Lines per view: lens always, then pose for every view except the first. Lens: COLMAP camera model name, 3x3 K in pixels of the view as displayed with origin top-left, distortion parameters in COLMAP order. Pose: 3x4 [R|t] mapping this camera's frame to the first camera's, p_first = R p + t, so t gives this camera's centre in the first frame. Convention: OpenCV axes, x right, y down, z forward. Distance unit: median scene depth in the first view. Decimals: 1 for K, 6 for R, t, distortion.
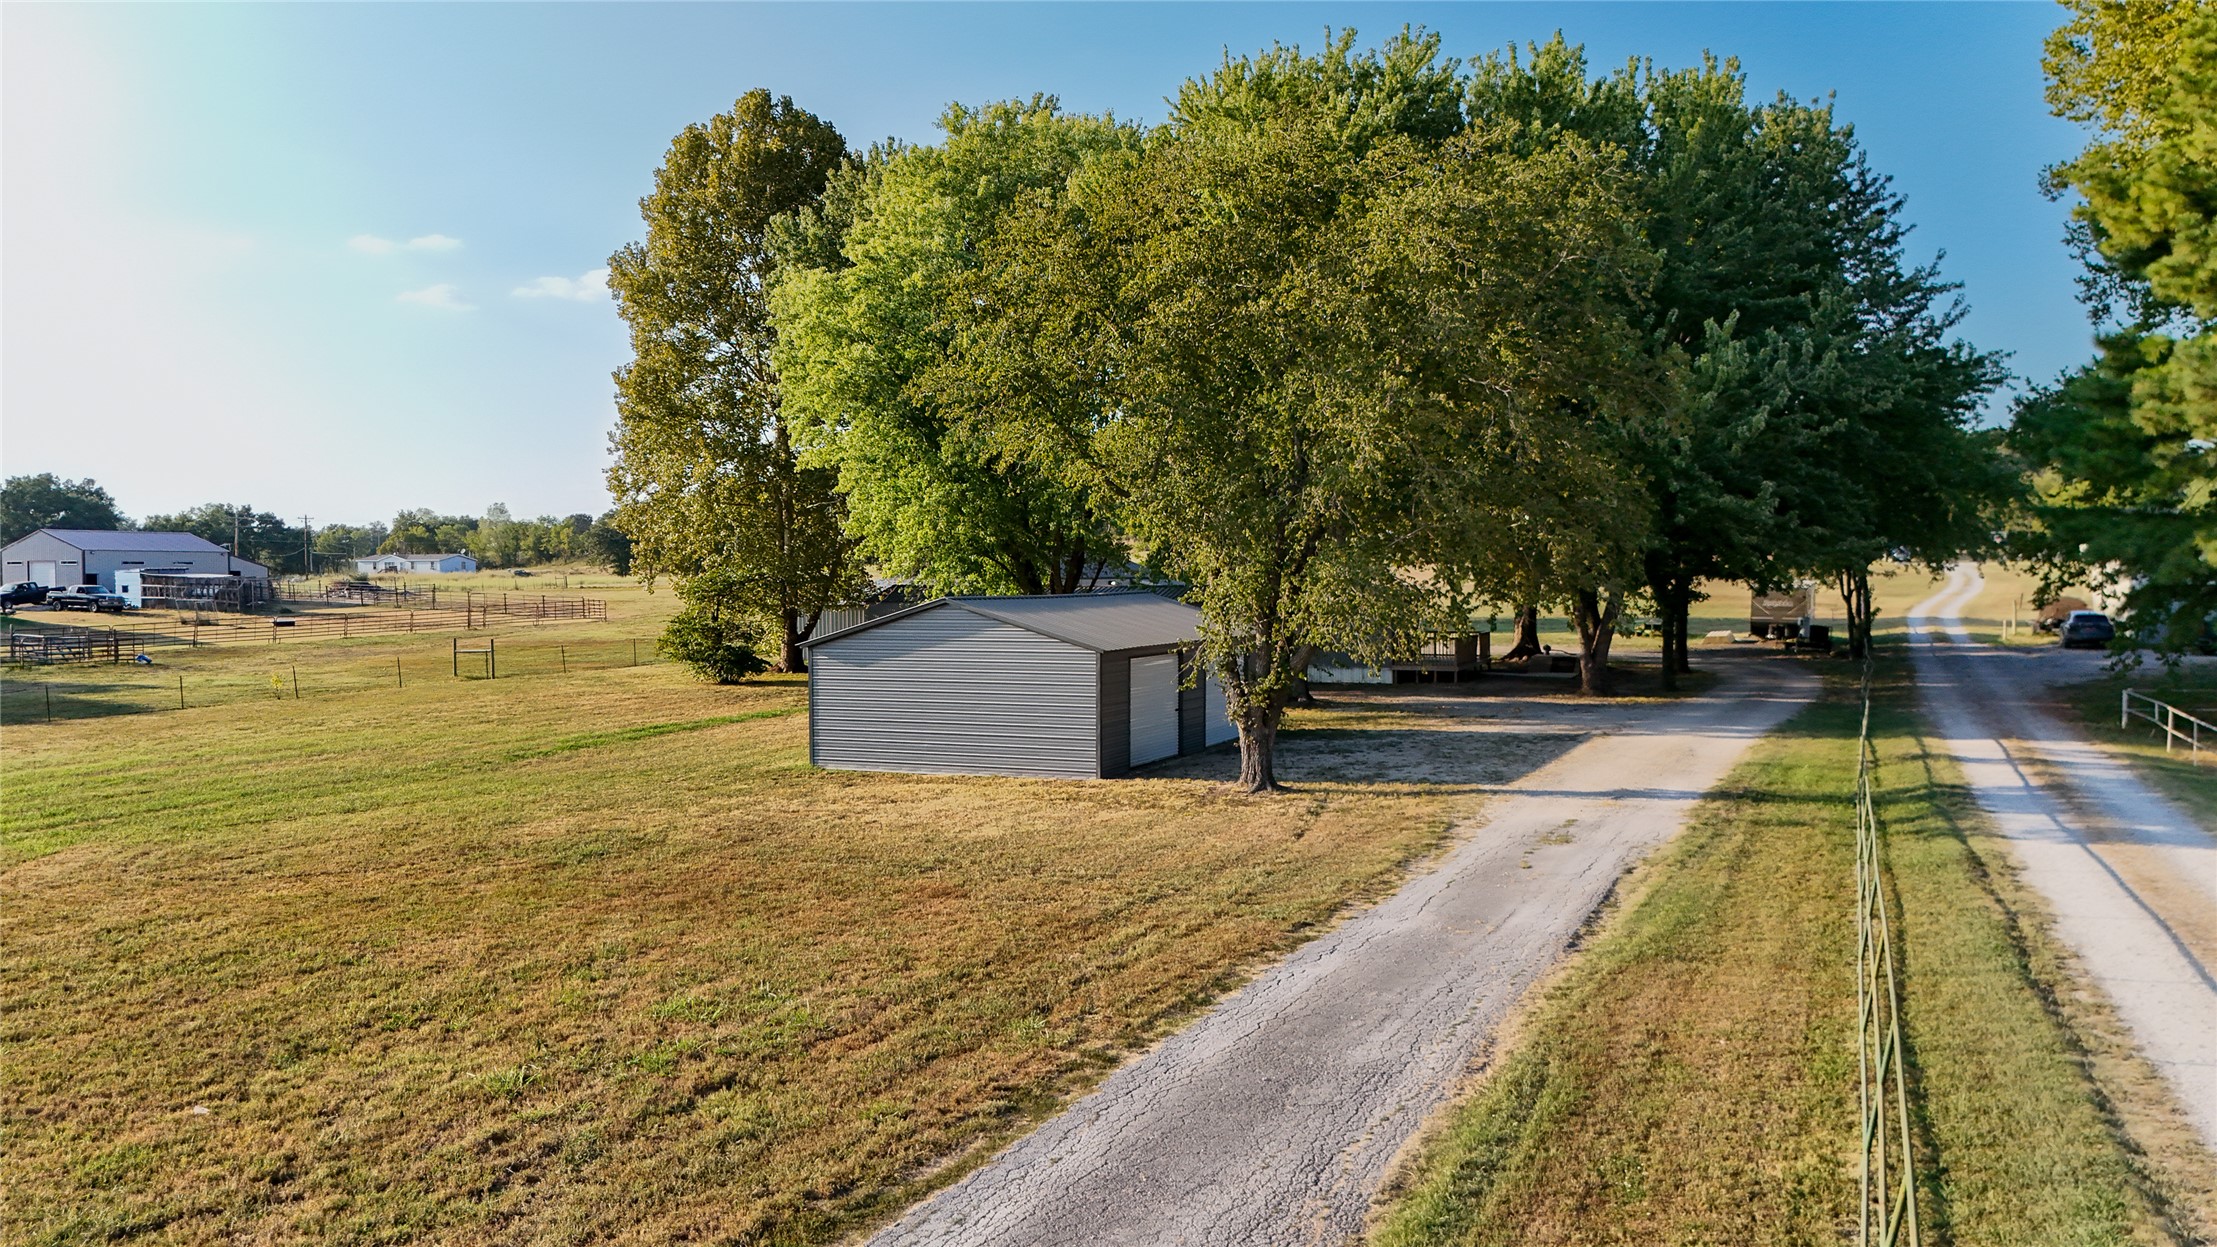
lens RADIAL K [[1639.3, 0, 1088.5], [0, 1639.3, 611.2], [0, 0, 1]] dist [0.065741, -0.071311]
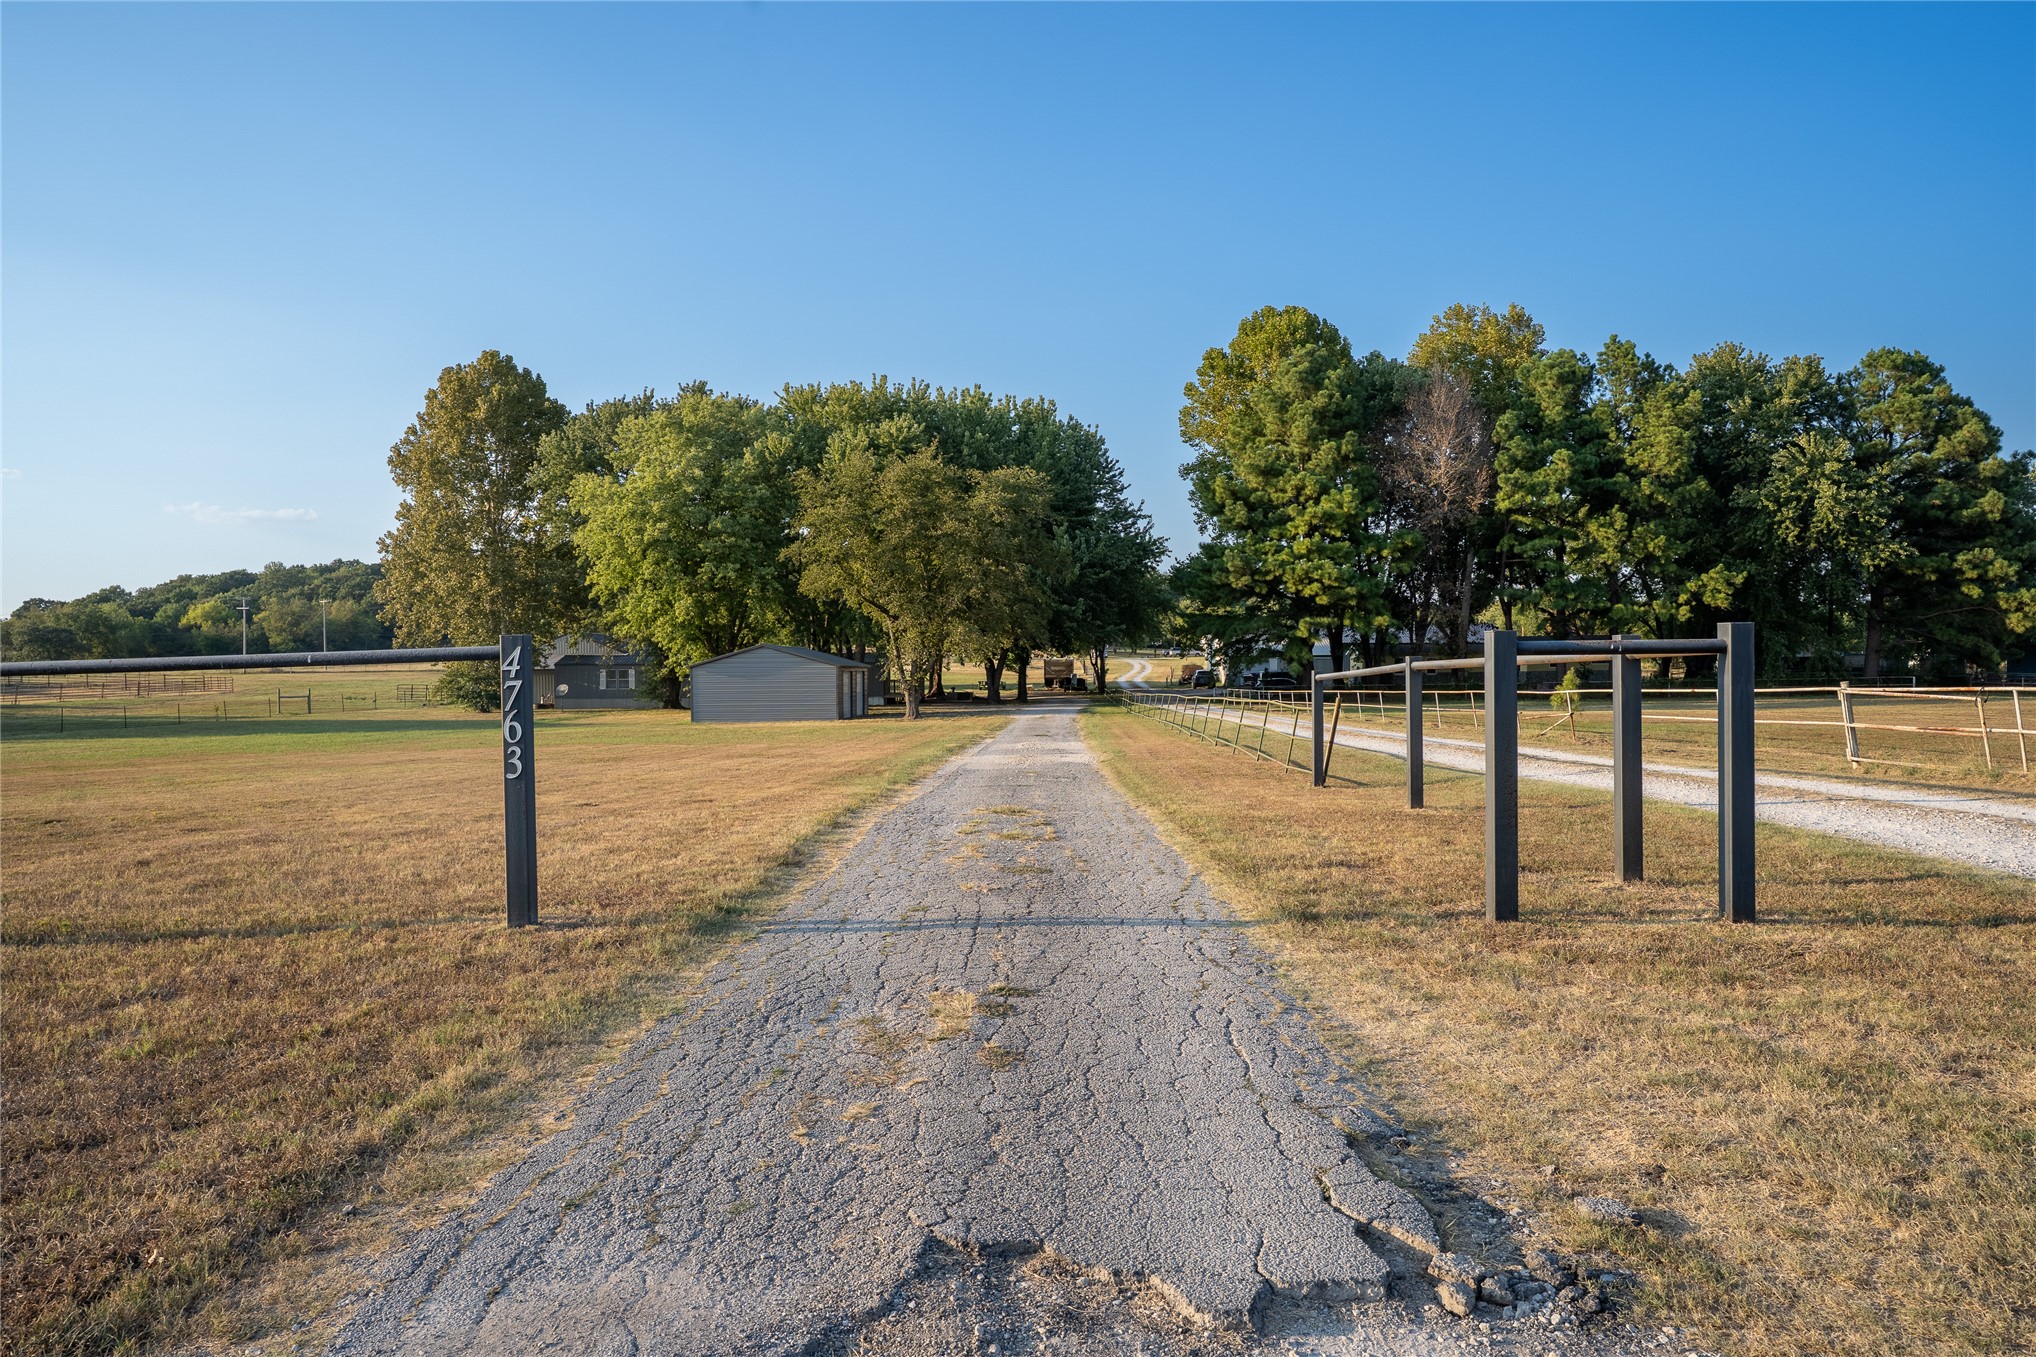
lens RADIAL K [[1519.5, 0, 998.2], [0, 1519.5, 686.8], [0, 0, 1]] dist [0.002659, 0.002144]
pose [[0.912664, 0.000930, 0.408711, -0.501273], [0.013431, 0.999389, -0.032267, 0.100233], [-0.408491, 0.034938, 0.912094, -0.780887]]
